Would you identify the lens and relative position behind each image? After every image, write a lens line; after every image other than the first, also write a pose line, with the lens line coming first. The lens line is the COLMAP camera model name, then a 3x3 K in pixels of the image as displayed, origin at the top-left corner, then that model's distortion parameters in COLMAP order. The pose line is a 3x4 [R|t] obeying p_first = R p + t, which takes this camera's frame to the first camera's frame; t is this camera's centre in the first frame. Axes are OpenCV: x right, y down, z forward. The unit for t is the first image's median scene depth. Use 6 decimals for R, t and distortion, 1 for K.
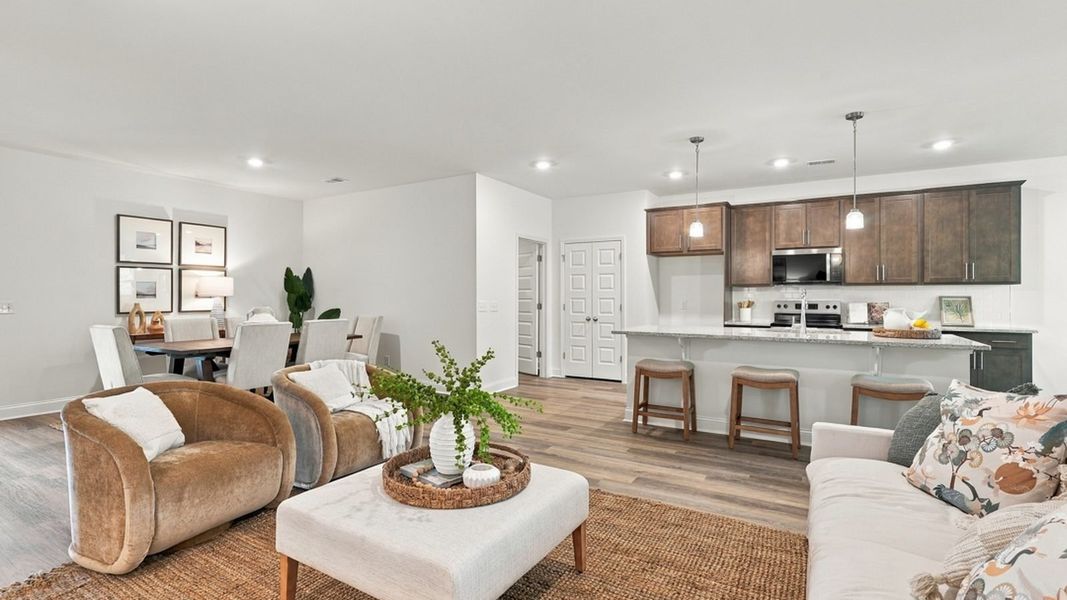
lens RADIAL K [[488.8, 0, 536.6], [0, 488.8, 292.8], [0, 0, 1]] dist [-0.002242, 0.000222]
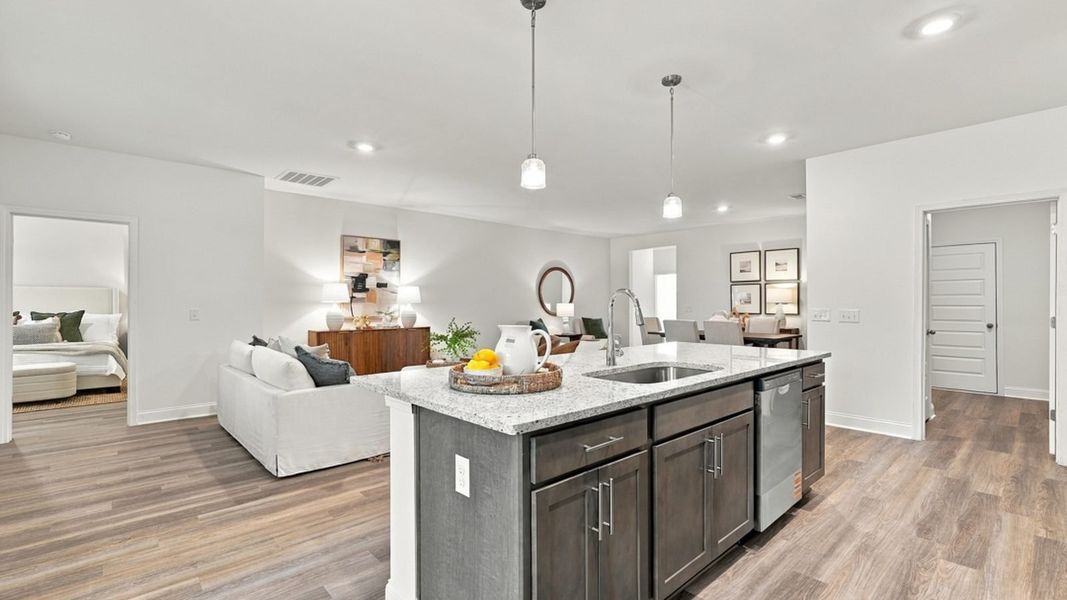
lens RADIAL K [[472.1, 0, 533.5], [0, 472.1, 300.0], [0, 0, 1]] dist [-0.012183, 0.005802]
pose [[-0.298421, -0.006749, -0.954410, 0.810181], [0.007430, 0.999928, -0.009395, 0.006949], [0.954405, -0.009895, -0.298350, 0.789270]]
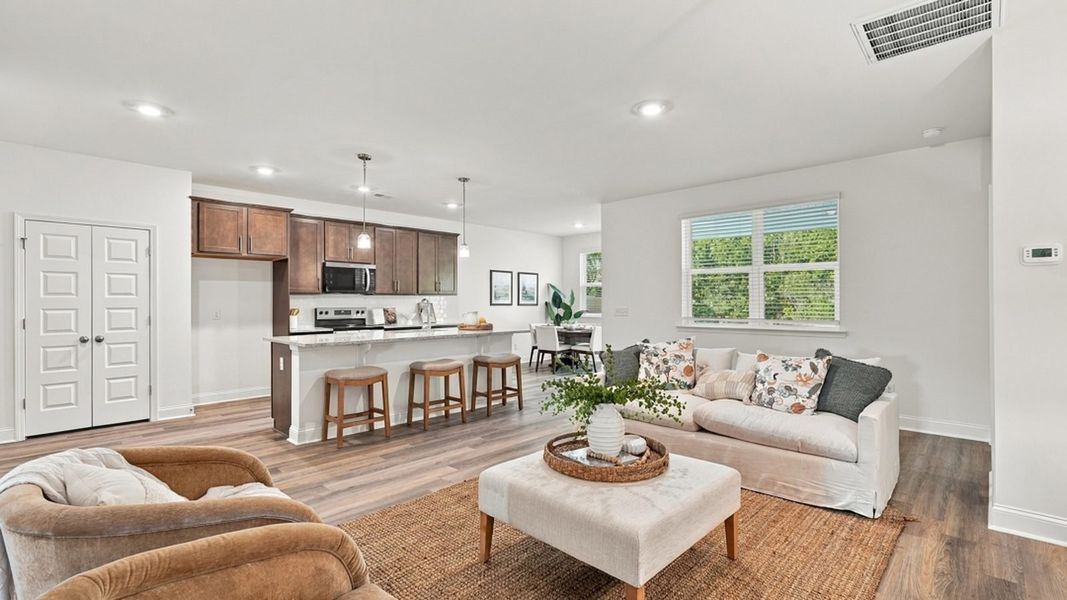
lens RADIAL K [[474.8, 0, 533.6], [0, 474.8, 297.6], [0, 0, 1]] dist [-0.001808, 0.000977]
pose [[0.238401, 0.006168, 0.971147, -0.458854], [-0.003420, 0.999979, -0.005511, -0.002719], [-0.971161, -0.002008, 0.238417, 0.309601]]
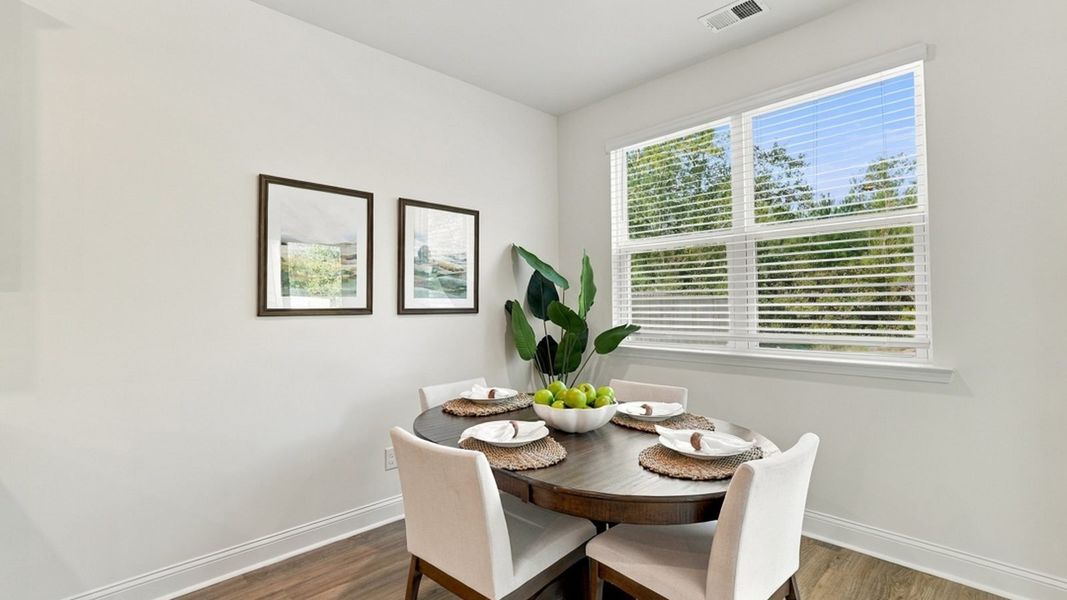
lens RADIAL K [[473.4, 0, 536.0], [0, 473.4, 300.9], [0, 0, 1]] dist [-0.003668, 0.000796]
pose [[0.271612, 0.006315, 0.962386, 0.726894], [0.004037, 0.999962, -0.007701, 0.006663], [-0.962398, 0.005977, 0.271576, 0.498156]]
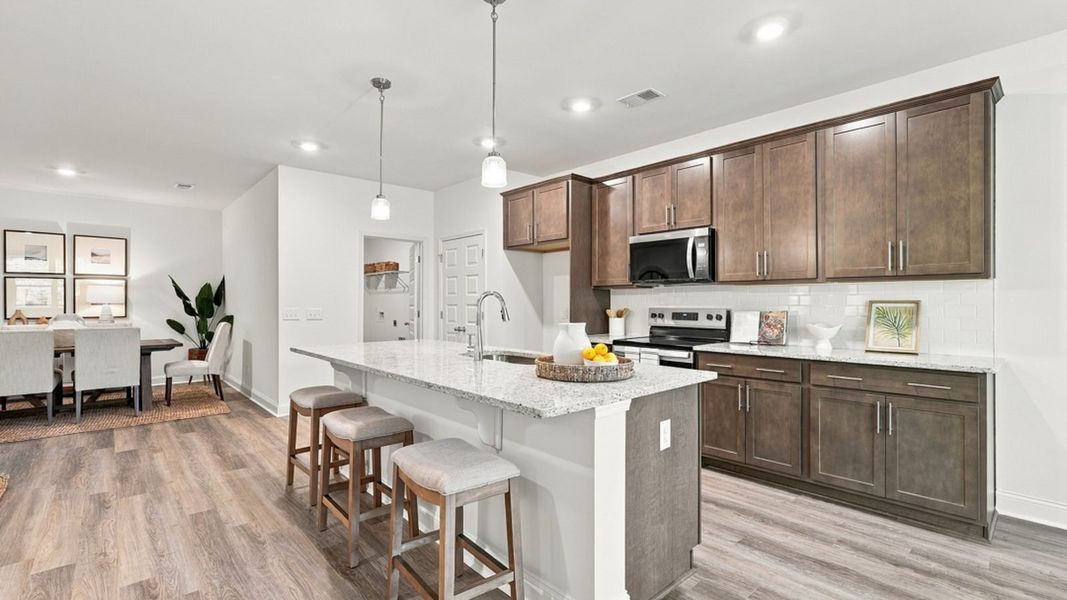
lens RADIAL K [[473.4, 0, 536.0], [0, 473.4, 300.9], [0, 0, 1]] dist [-0.003668, 0.000796]
pose [[0.953492, -0.003607, -0.301397, 0.586814], [0.005264, 0.999975, 0.004684, 0.002128], [0.301373, -0.006052, 0.953487, 0.317697]]
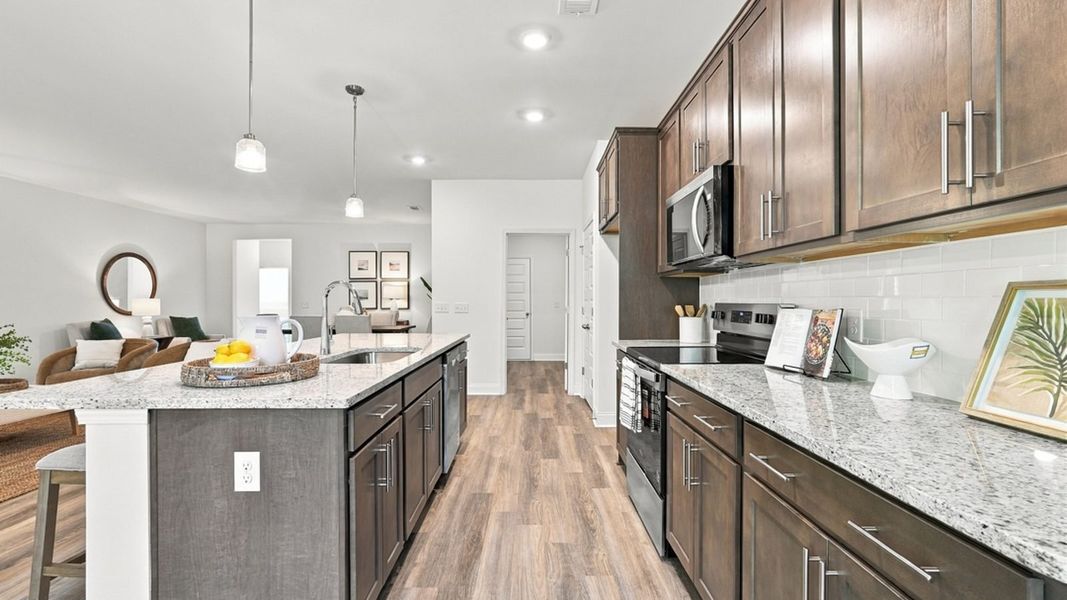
lens RADIAL K [[472.1, 0, 533.5], [0, 472.1, 300.0], [0, 0, 1]] dist [-0.012183, 0.005802]
pose [[0.504001, -0.001461, -0.863702, 0.862219], [0.008041, 0.999963, 0.003000, 0.011371], [0.863666, -0.008457, 0.503994, 0.679394]]
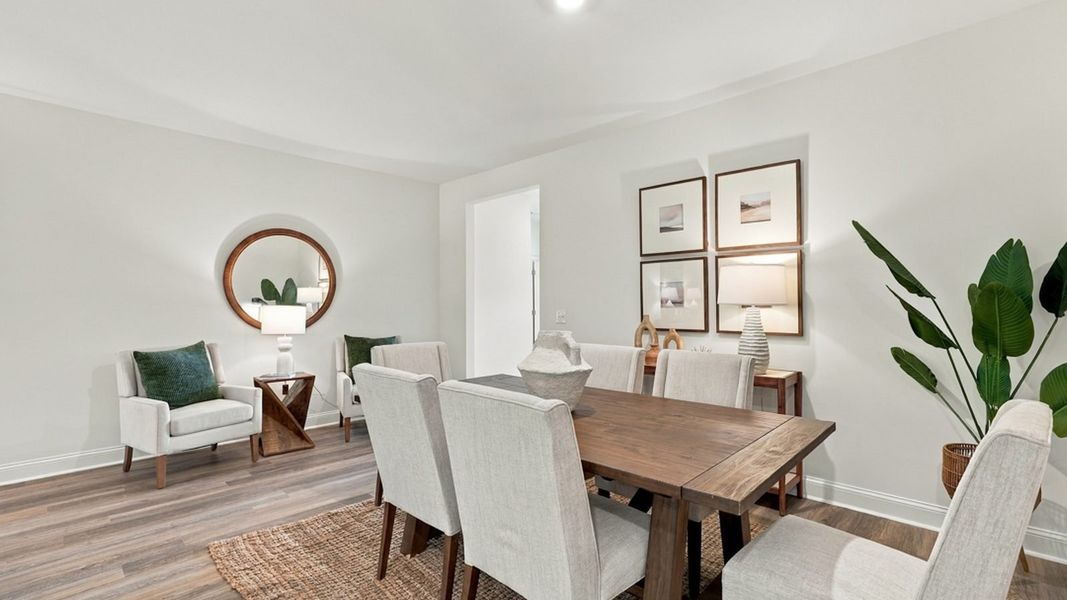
lens RADIAL K [[473.4, 0, 536.0], [0, 473.4, 300.9], [0, 0, 1]] dist [-0.003668, 0.000796]
pose [[-0.238517, -0.004560, -0.971127, -0.142791], [0.010368, 0.999920, -0.007242, 0.005063], [0.971083, -0.011796, -0.238451, 0.956270]]
